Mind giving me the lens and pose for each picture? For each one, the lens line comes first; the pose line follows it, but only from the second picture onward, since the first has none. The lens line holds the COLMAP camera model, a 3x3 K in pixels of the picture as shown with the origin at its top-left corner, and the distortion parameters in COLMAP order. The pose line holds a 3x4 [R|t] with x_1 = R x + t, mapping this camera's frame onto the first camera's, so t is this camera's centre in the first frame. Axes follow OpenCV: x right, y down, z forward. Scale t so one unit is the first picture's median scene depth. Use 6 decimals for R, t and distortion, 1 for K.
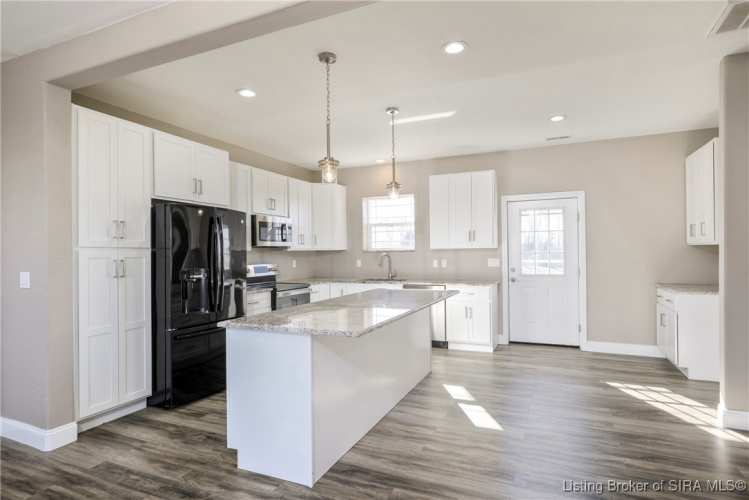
lens RADIAL K [[419.1, 0, 373.6], [0, 419.1, 251.7], [0, 0, 1]] dist [-0.002795, 0.000017]
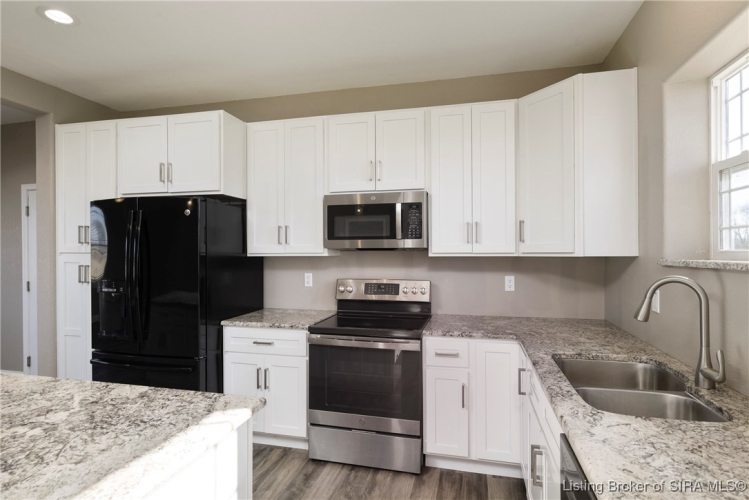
lens RADIAL K [[391.9, 0, 380.4], [0, 391.9, 249.2], [0, 0, 1]] dist [-0.001647, 0.001865]
pose [[0.183447, 0.004965, -0.983017, 0.241749], [-0.000090, 0.999987, 0.005034, -0.013281], [0.983030, -0.000835, 0.183446, 0.857017]]
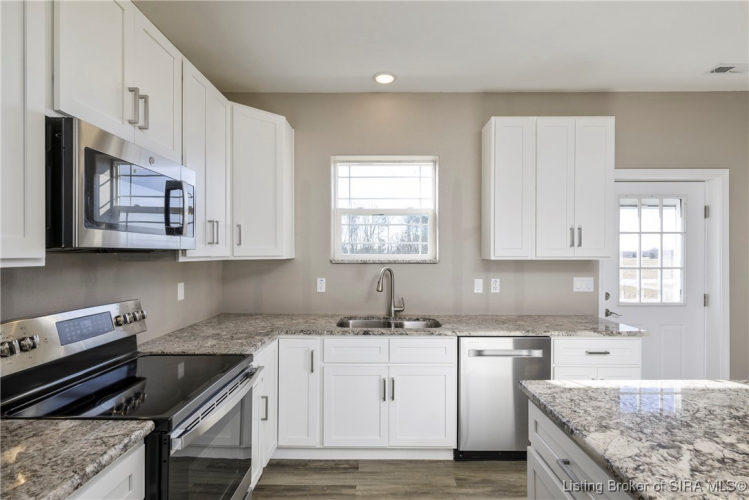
lens RADIAL K [[379.1, 0, 378.9], [0, 379.1, 250.8], [0, 0, 1]] dist [0.004853, -0.000347]
pose [[0.909777, 0.017774, 0.414716, -0.184281], [-0.012058, 0.999793, -0.016398, -0.008398], [-0.414922, 0.009918, 0.909803, 0.639836]]
